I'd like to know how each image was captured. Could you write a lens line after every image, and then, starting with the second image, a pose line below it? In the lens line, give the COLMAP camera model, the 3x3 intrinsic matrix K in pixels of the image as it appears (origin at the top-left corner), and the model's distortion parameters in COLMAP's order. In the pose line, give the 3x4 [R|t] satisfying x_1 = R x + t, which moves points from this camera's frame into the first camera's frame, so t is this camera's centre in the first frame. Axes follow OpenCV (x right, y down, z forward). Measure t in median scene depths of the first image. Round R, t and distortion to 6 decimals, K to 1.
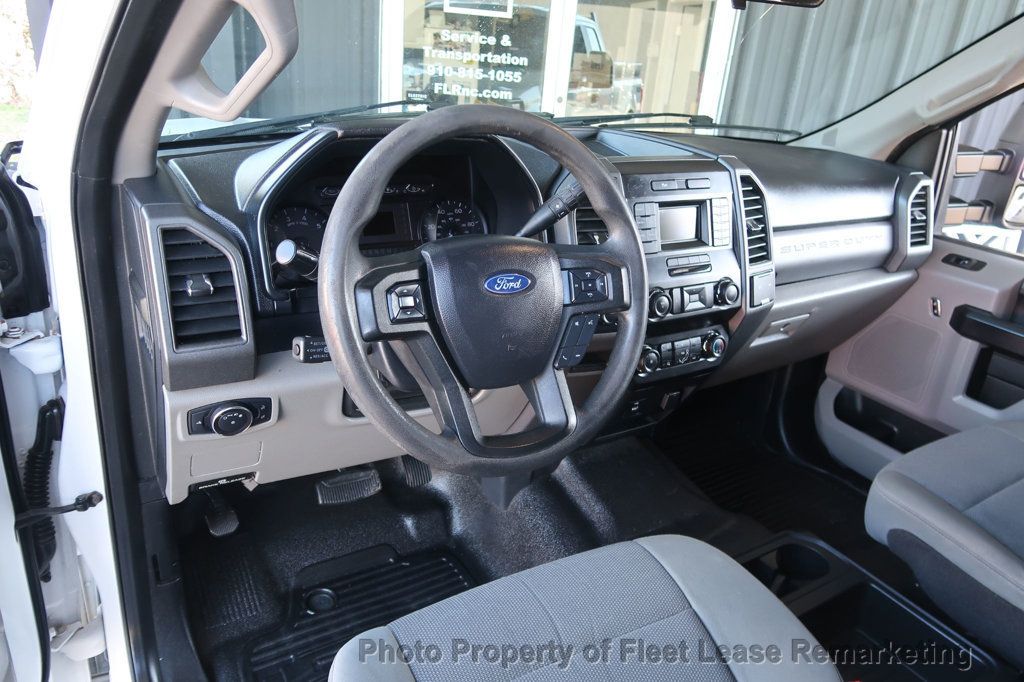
lens RADIAL K [[712.4, 0, 512.0], [0, 712.4, 341.0], [0, 0, 1]] dist [-0.017482, -0.000484]
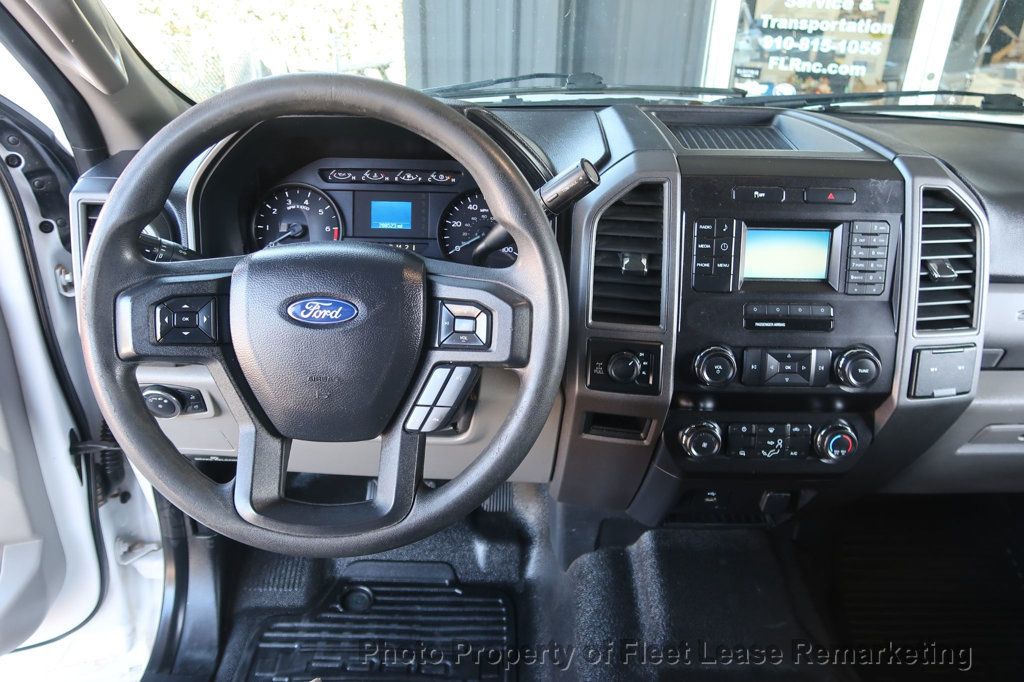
lens RADIAL K [[712.4, 0, 512.0], [0, 712.4, 341.0], [0, 0, 1]] dist [-0.017482, -0.000484]
pose [[0.851249, 0.174627, -0.494854, 0.328633], [-0.161860, 0.984402, 0.068949, -0.080636], [0.499175, 0.021404, 0.866237, 0.269179]]
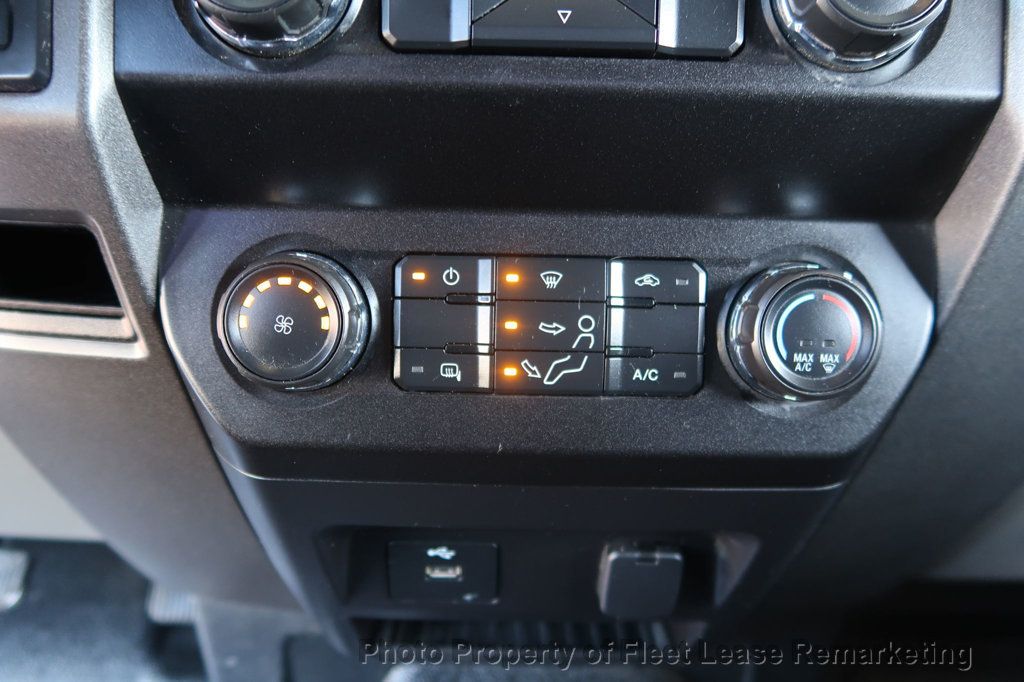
lens RADIAL K [[712.4, 0, 512.0], [0, 712.4, 341.0], [0, 0, 1]] dist [-0.017482, -0.000484]
pose [[0.847595, 0.096823, -0.521736, 0.307186], [-0.165130, 0.982521, -0.085930, 0.035199], [0.504296, 0.158988, 0.848768, 0.793862]]
